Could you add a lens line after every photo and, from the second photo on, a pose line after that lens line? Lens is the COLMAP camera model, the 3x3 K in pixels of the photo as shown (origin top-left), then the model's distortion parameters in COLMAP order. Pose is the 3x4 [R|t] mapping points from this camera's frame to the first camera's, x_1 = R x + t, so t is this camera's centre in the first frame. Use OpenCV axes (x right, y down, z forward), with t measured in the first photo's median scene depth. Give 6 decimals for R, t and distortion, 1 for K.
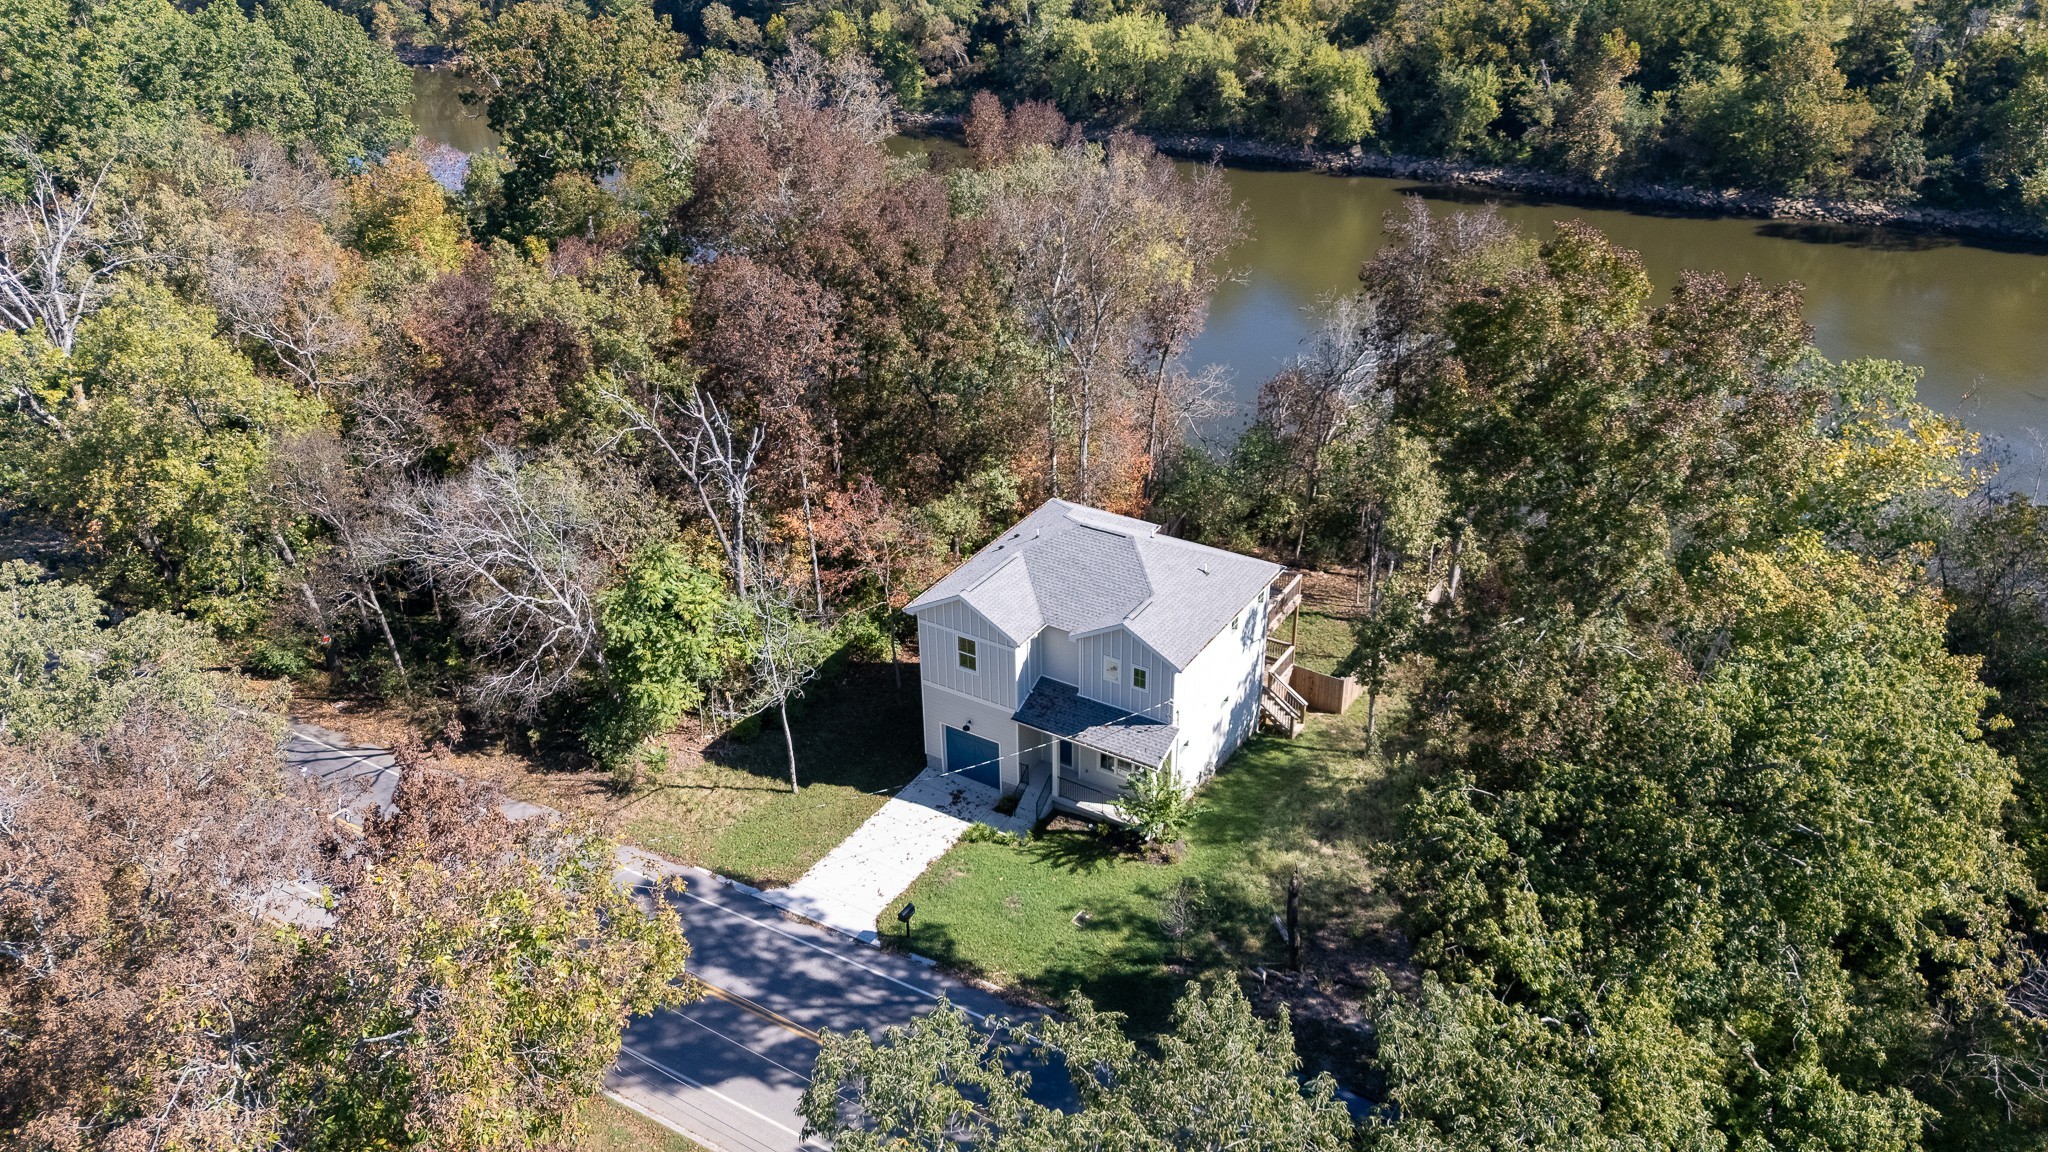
lens RADIAL K [[1547.8, 0, 1030.4], [0, 1547.8, 558.0], [0, 0, 1]] dist [0.057472, -0.024128]
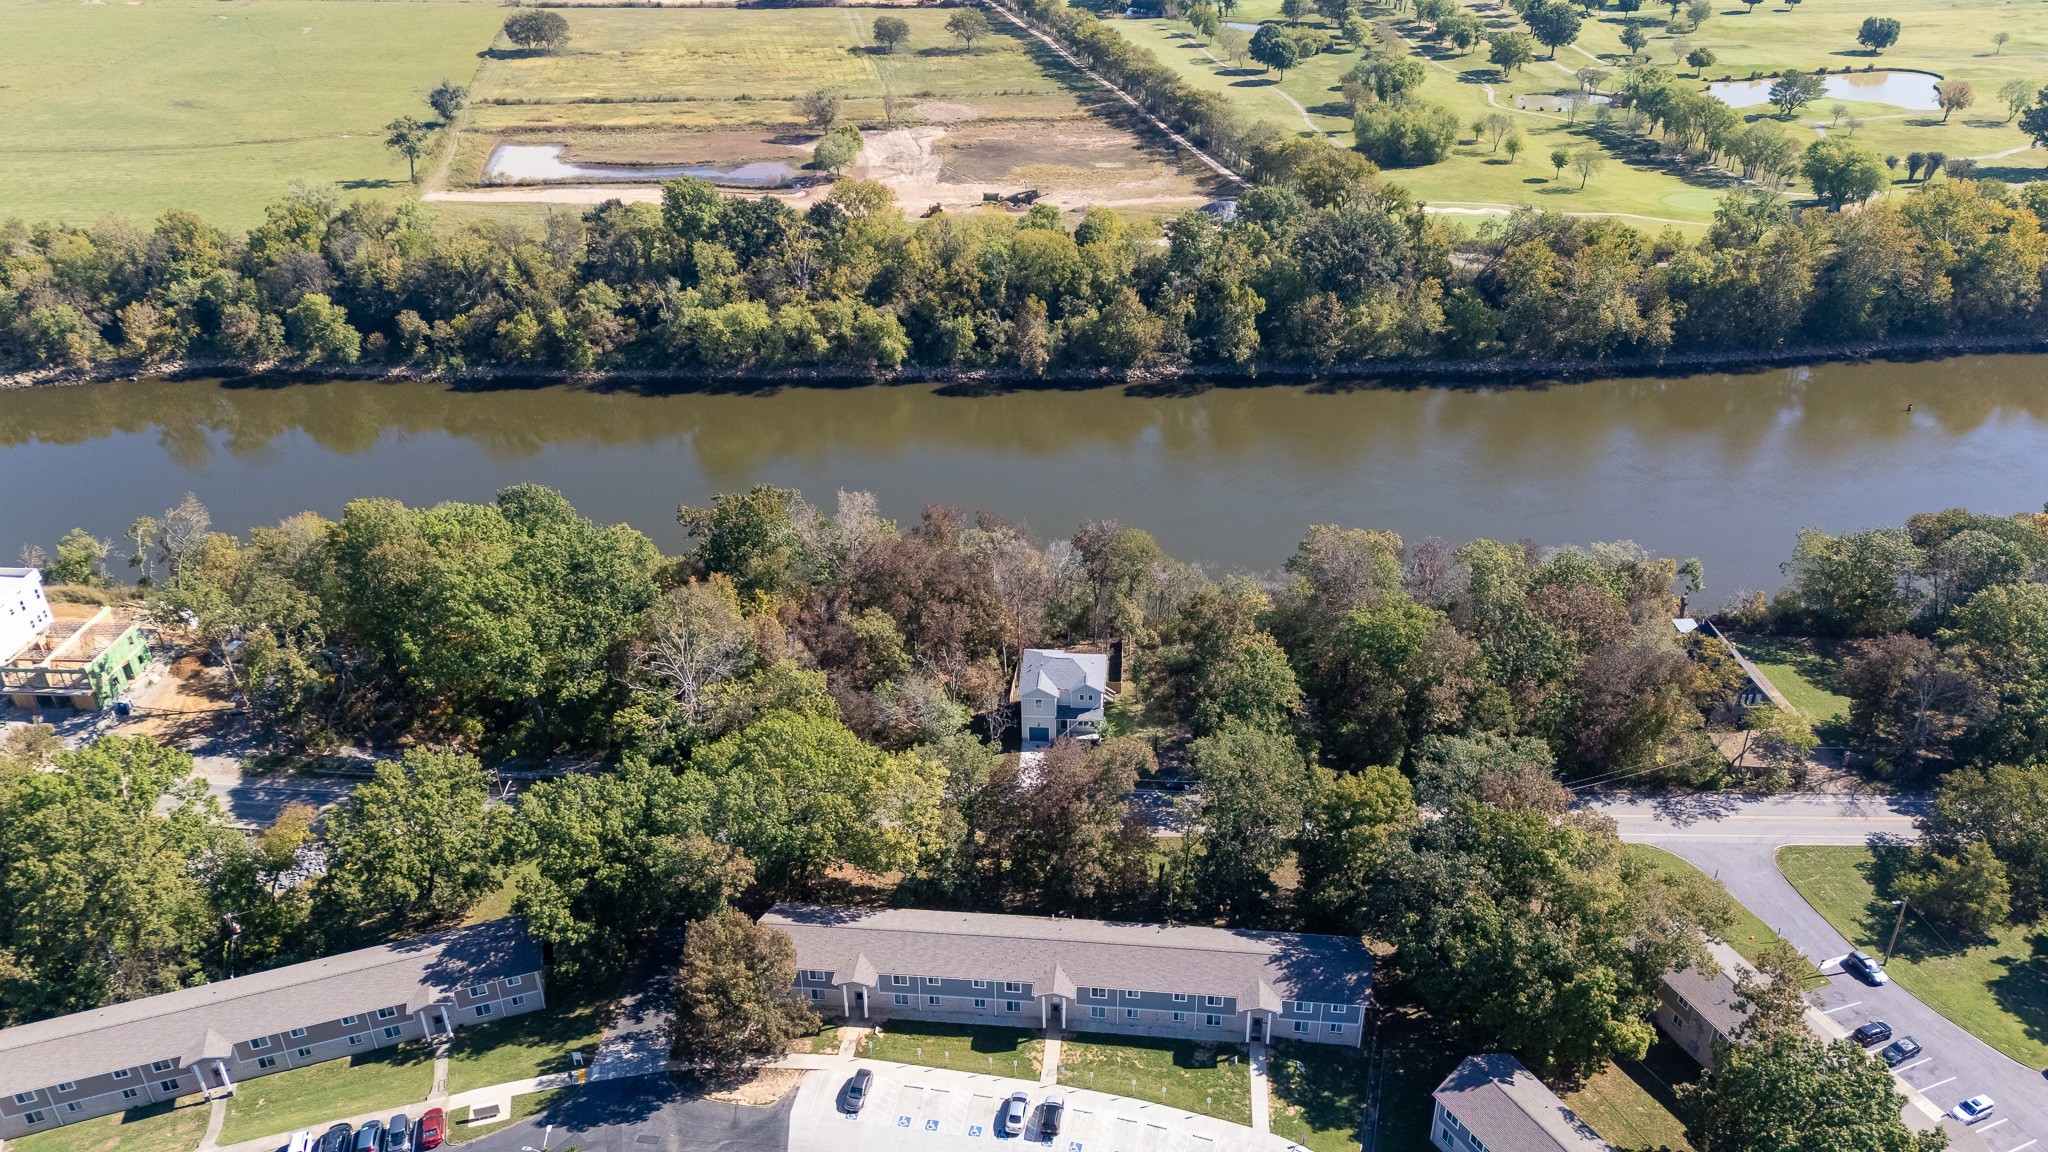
lens RADIAL K [[1547.8, 0, 1025.7], [0, 1547.8, 568.9], [0, 0, 1]] dist [0.057472, -0.024128]
pose [[0.894757, -0.223590, 0.386545, -1.198736], [0.216143, 0.974311, 0.063255, -0.409583], [-0.390758, 0.026951, 0.920099, -1.948494]]
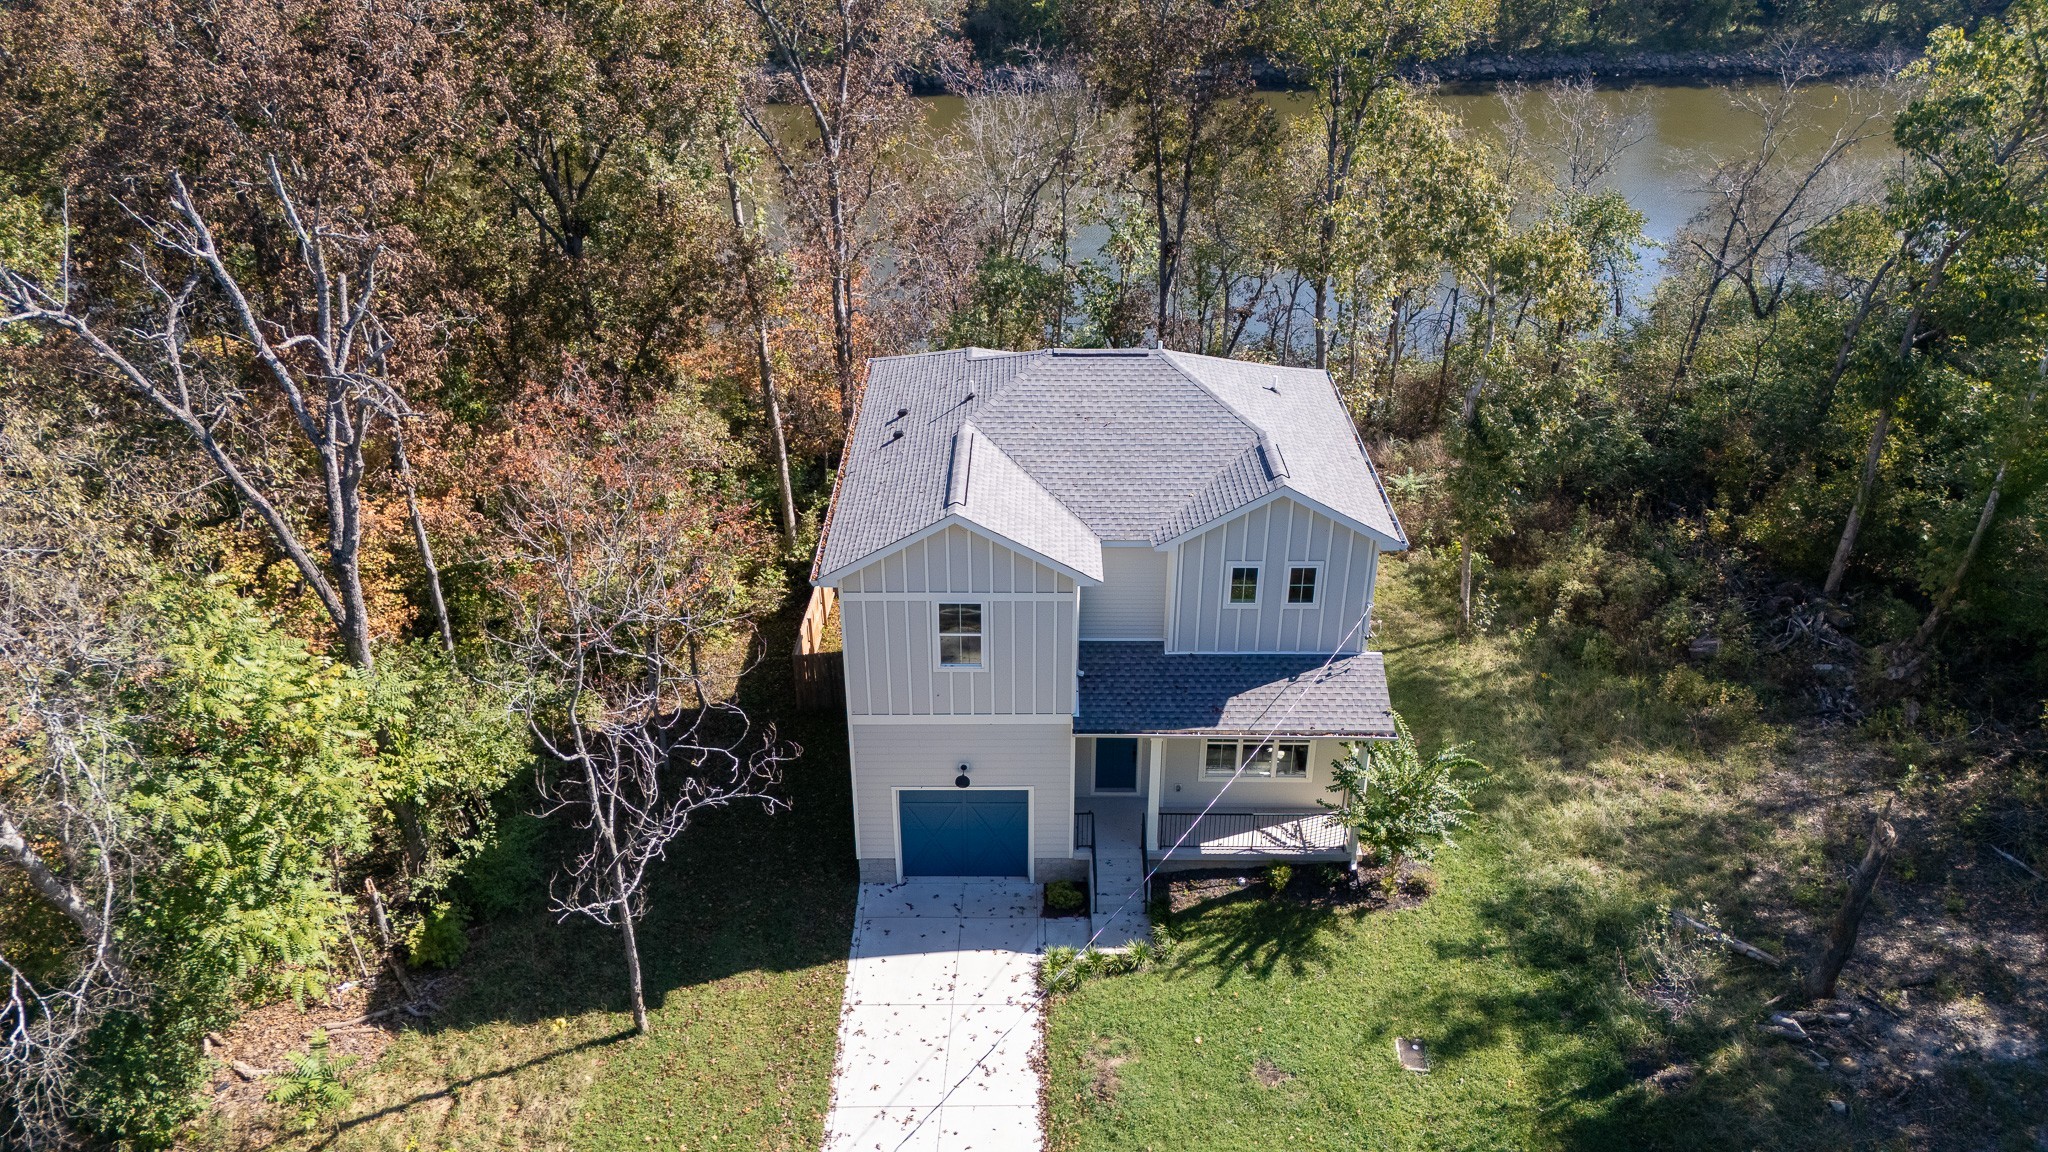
lens RADIAL K [[1547.8, 0, 1039.5], [0, 1547.8, 584.8], [0, 0, 1]] dist [0.057472, -0.024128]
pose [[0.854096, -0.247766, 0.457310, -0.218309], [0.238067, 0.967964, 0.079808, 0.012045], [-0.462434, 0.040706, 0.885719, 0.493614]]
